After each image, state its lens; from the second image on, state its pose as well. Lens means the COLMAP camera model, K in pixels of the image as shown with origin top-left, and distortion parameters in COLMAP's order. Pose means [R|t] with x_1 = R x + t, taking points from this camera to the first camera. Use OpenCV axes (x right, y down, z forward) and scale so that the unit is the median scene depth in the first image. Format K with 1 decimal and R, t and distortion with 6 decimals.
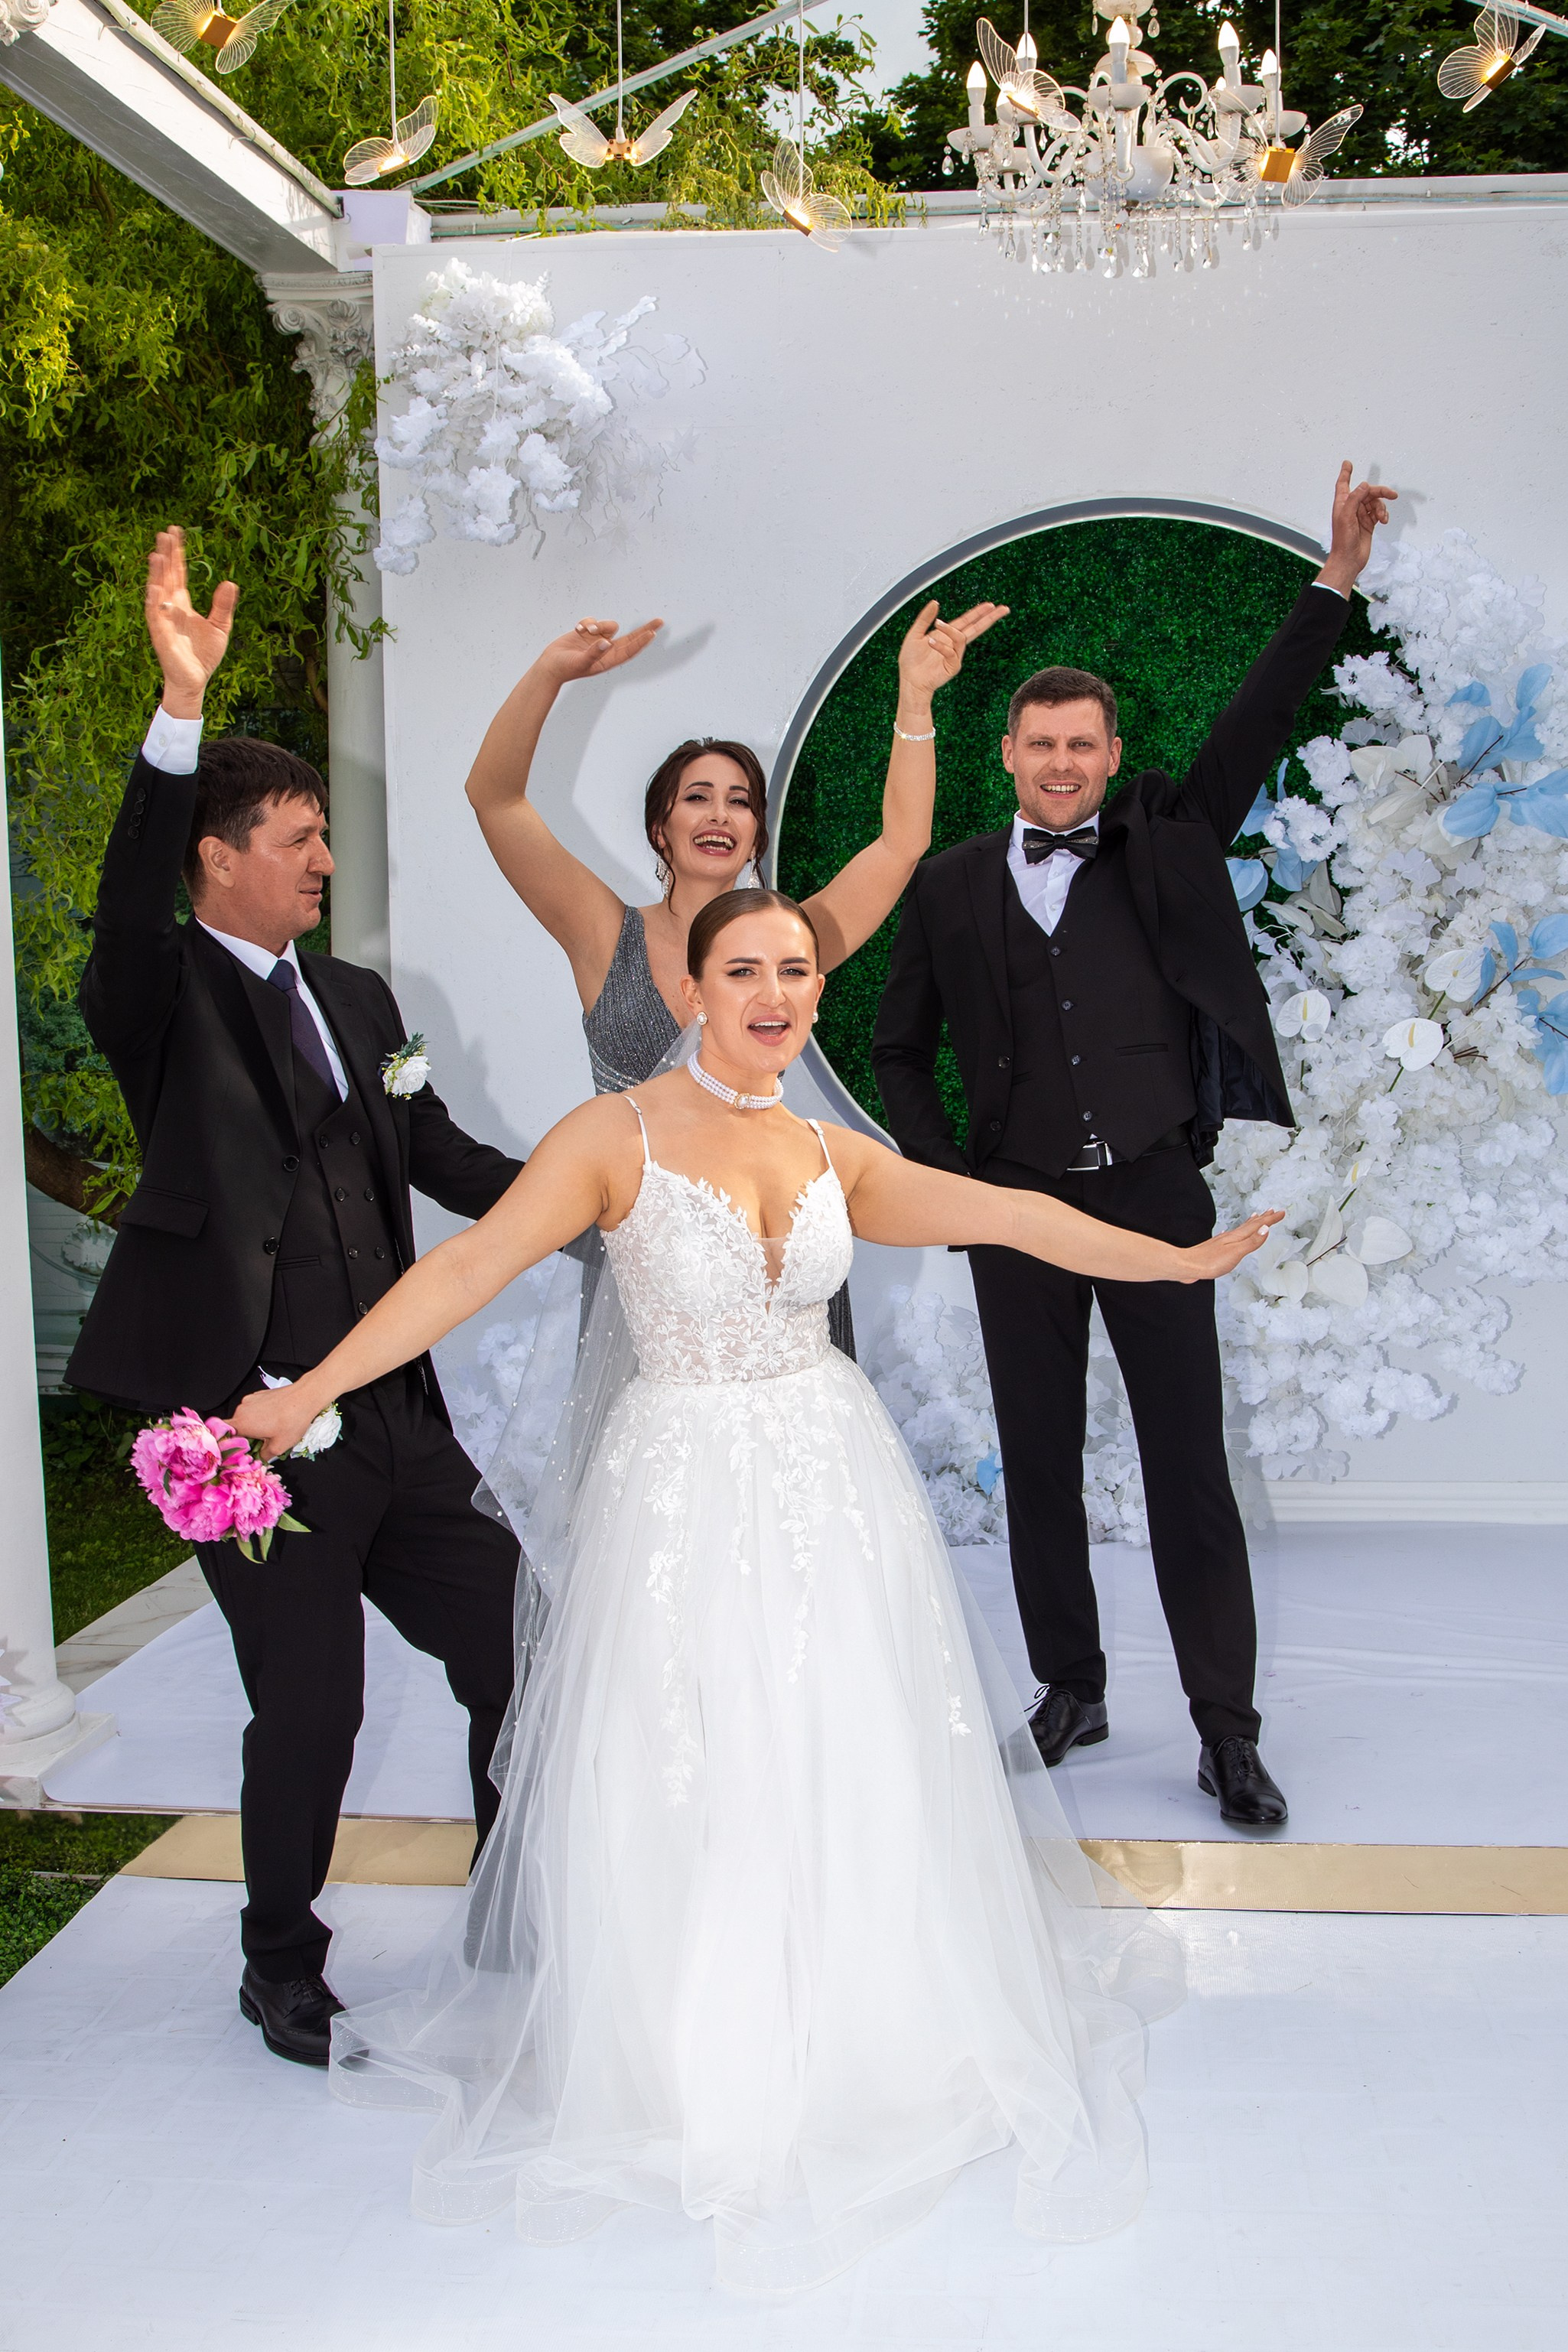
lens RADIAL K [[3003.8, 0, 783.6], [0, 3003.8, 1178.3], [0, 0, 1]] dist [0.014470, 0.000000]
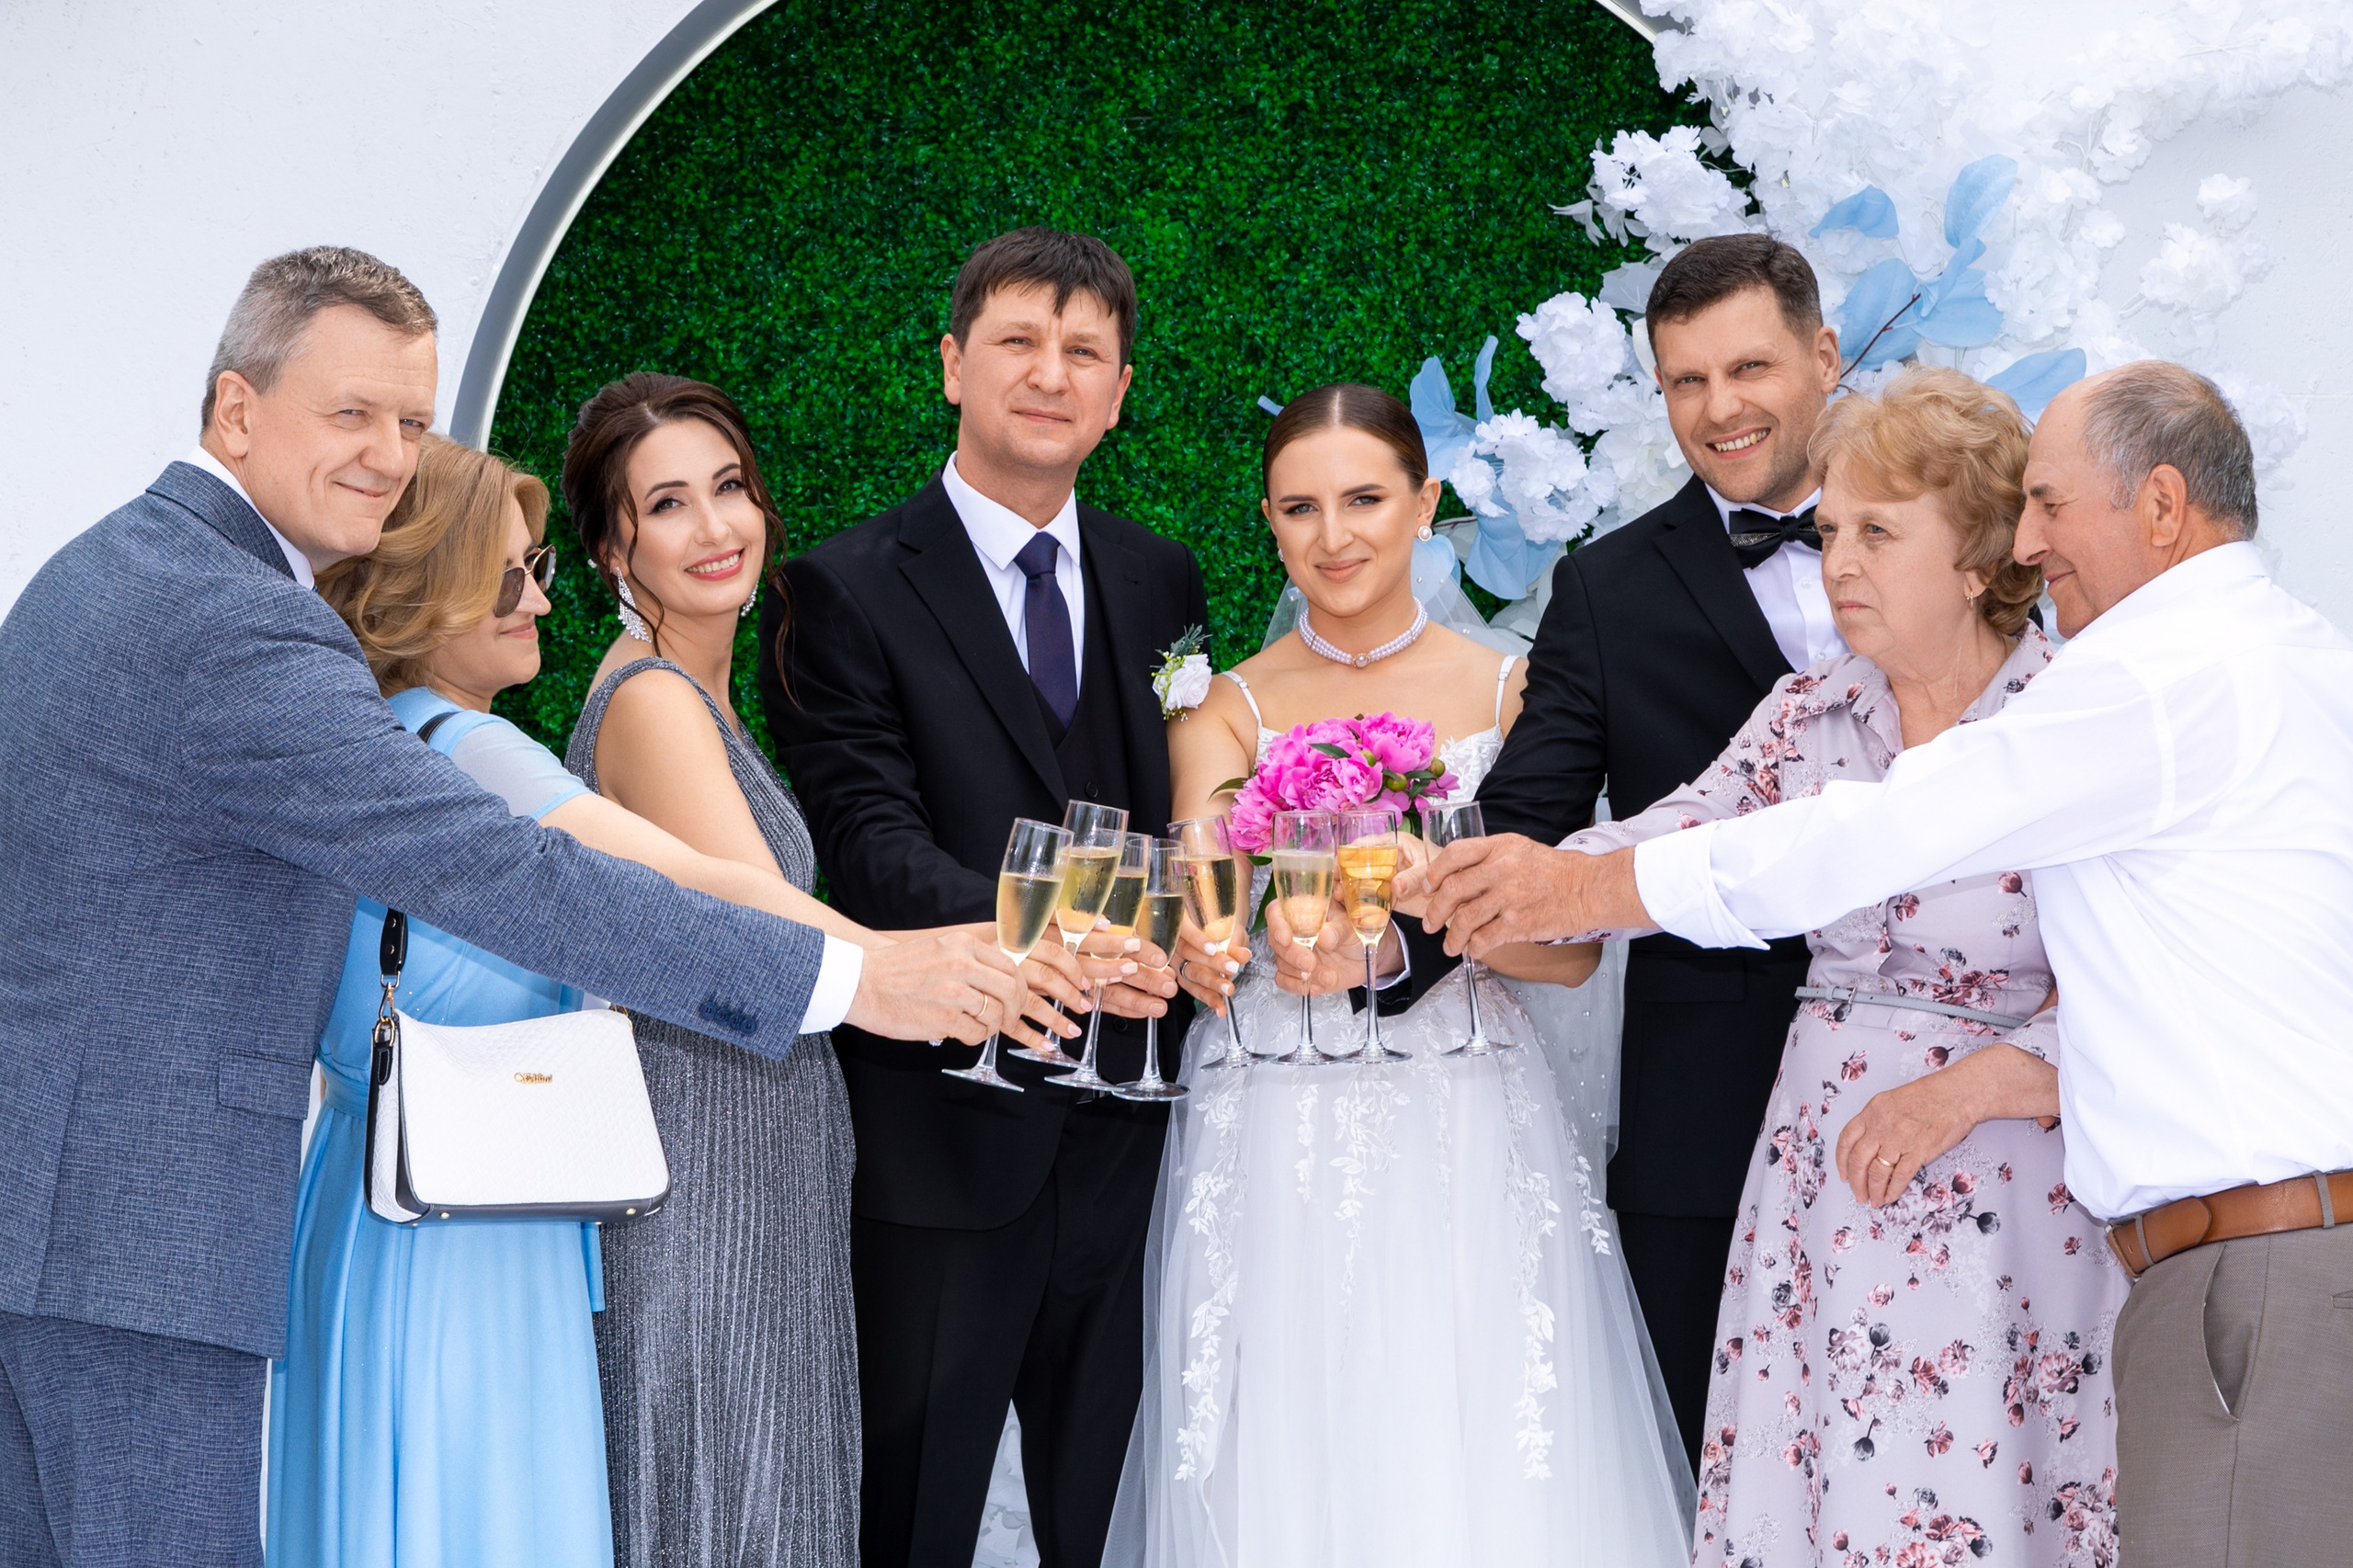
lens RADIAL K [[4518.5, 0, 1176.3], [0, 4518.5, 785.0], [0, 0, 1]] dist [-0.247736, 0.000000]
pose [[0.989463, -0.004290, 0.144724, 0.005185], [0.013038, 0.998140, -0.059552, -0.020760], [-0.144199, 0.060811, 0.987678, 0.269061]]
